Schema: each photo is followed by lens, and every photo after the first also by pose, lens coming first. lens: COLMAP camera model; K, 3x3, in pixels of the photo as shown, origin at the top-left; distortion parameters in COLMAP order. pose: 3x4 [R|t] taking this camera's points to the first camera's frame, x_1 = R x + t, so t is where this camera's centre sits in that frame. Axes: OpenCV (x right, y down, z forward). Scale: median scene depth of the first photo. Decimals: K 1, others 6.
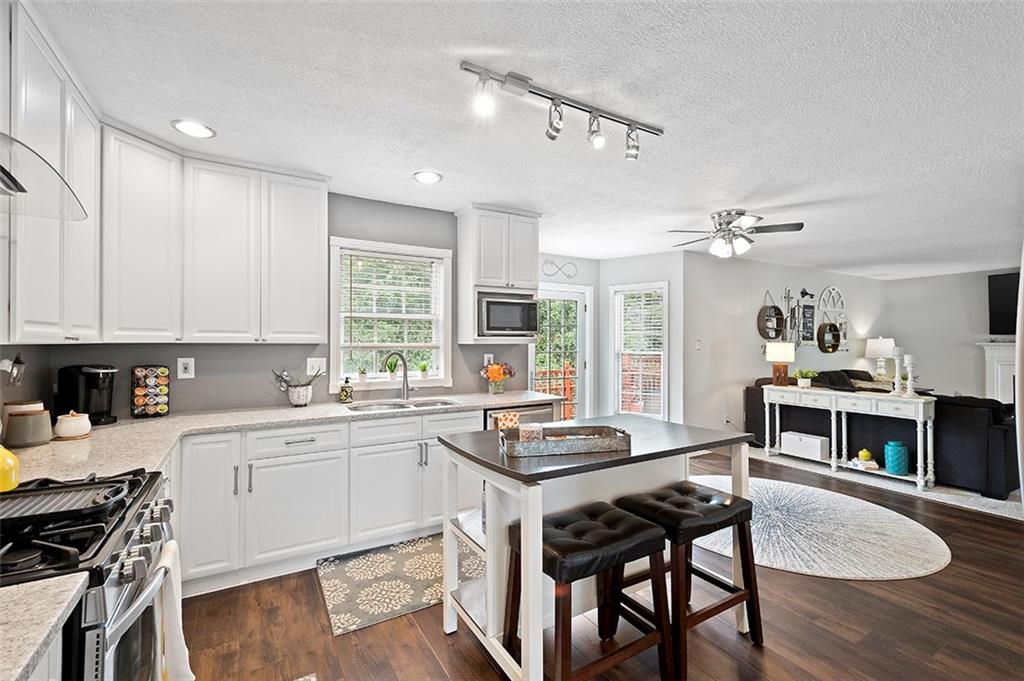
lens RADIAL K [[447.7, 0, 516.3], [0, 447.7, 342.5], [0, 0, 1]] dist [0.009064, -0.000637]
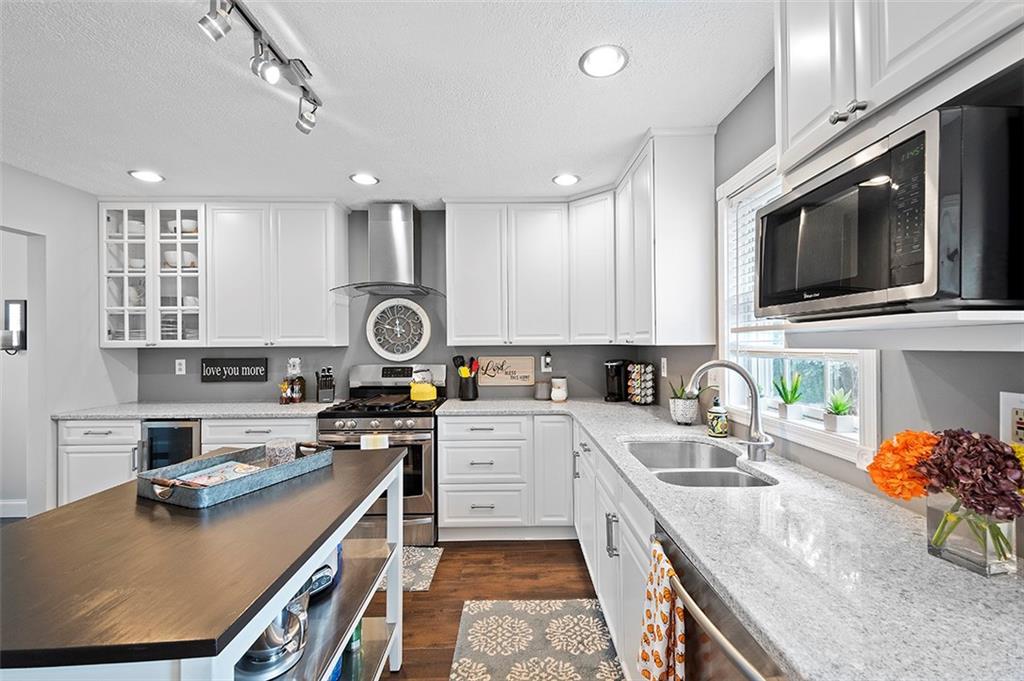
lens RADIAL K [[447.7, 0, 520.5], [0, 447.7, 340.9], [0, 0, 1]] dist [0.009064, -0.000637]
pose [[-0.500793, -0.005173, -0.865552, 0.373821], [0.003821, 0.999959, -0.008187, -0.000026], [0.865559, -0.007407, -0.500753, 1.228080]]
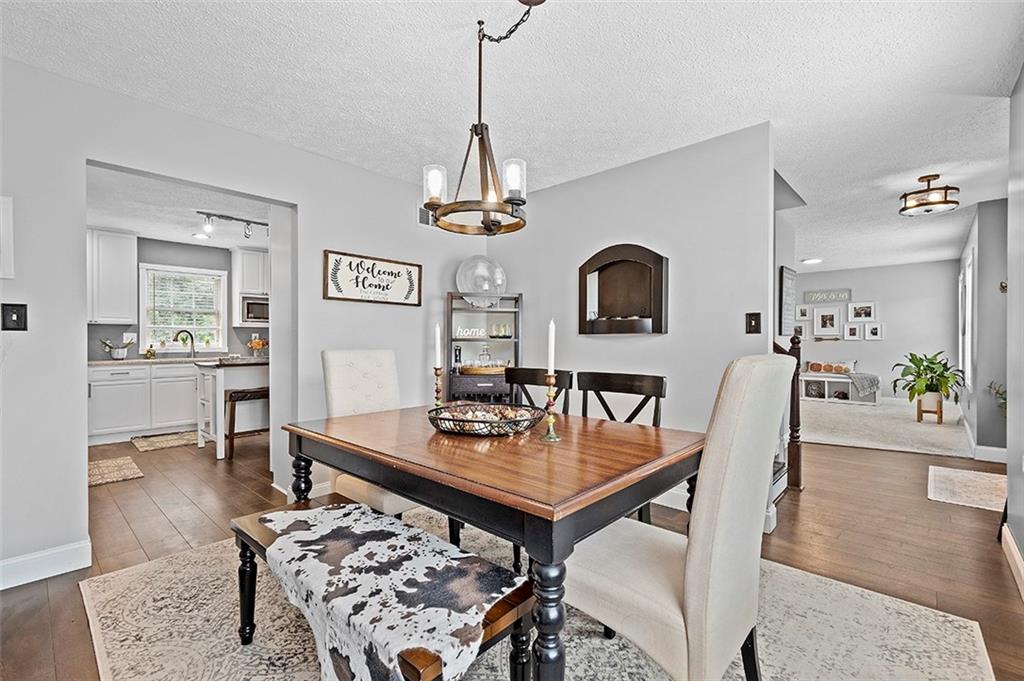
lens RADIAL K [[447.7, 0, 513.9], [0, 447.7, 340.1], [0, 0, 1]] dist [0.009064, -0.000637]
pose [[0.959893, -0.001975, 0.280359, 0.538486], [0.001693, 0.999998, 0.001248, 0.067677], [-0.280361, -0.000723, 0.959894, -1.193273]]
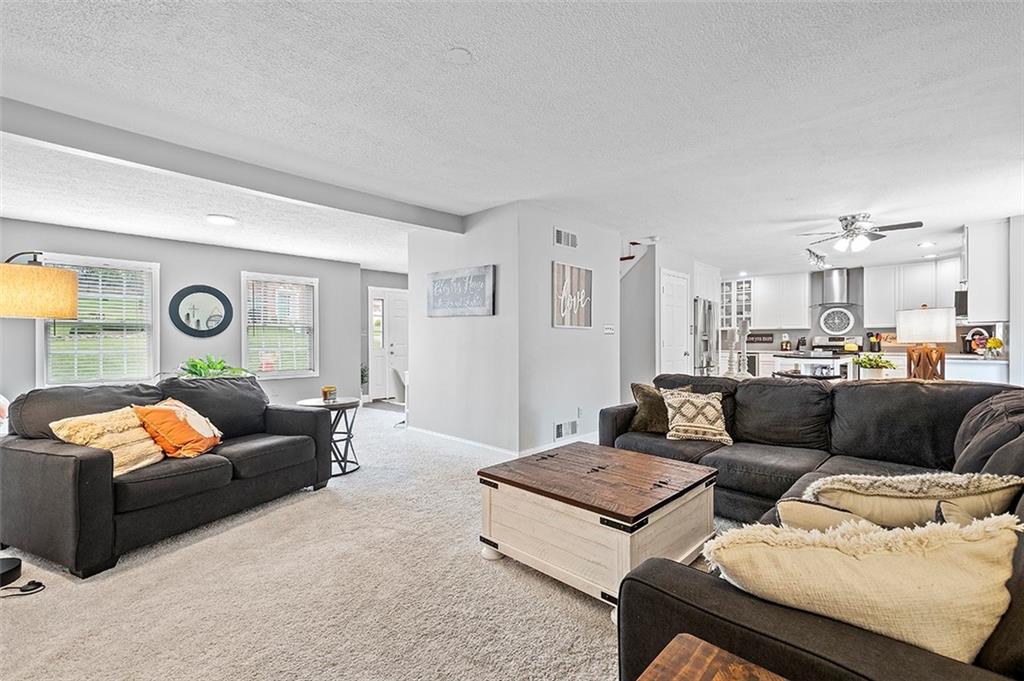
lens RADIAL K [[447.7, 0, 512.2], [0, 447.7, 345.7], [0, 0, 1]] dist [0.009064, -0.000637]
pose [[-0.964750, 0.004740, -0.263125, 2.274798], [0.000746, 0.999883, 0.015279, 0.069080], [0.263167, 0.014544, -0.964641, 2.578960]]
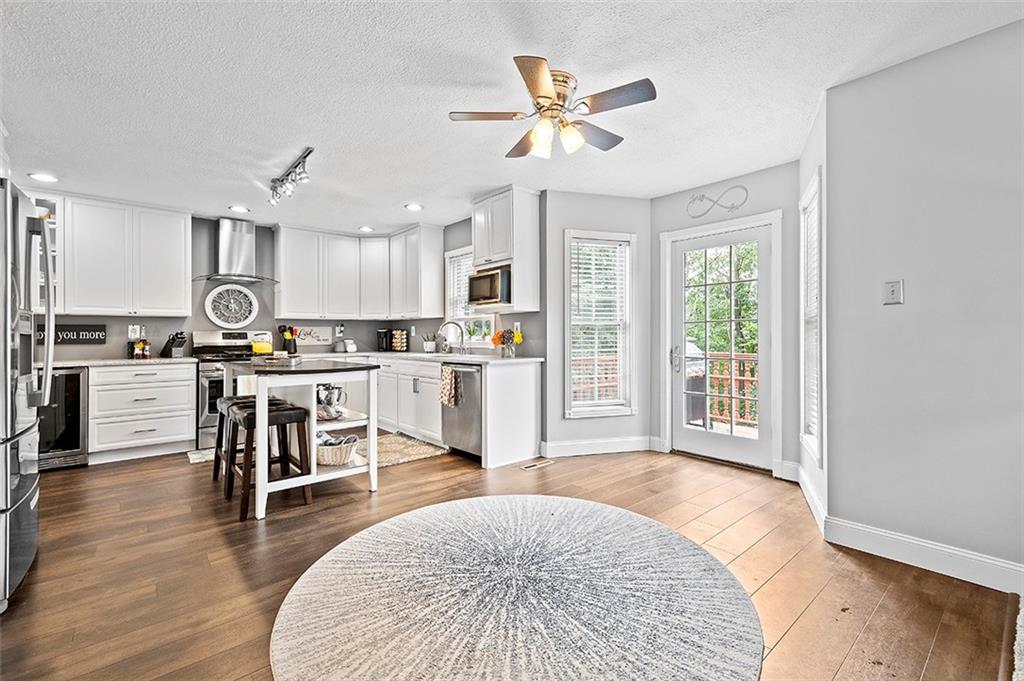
lens RADIAL K [[447.7, 0, 524.1], [0, 447.7, 331.1], [0, 0, 1]] dist [0.009064, -0.000637]
pose [[0.177737, -0.014121, -0.983977, 1.433331], [0.006969, 0.999890, -0.013090, 0.086859], [0.984053, -0.004531, 0.177816, 1.126851]]
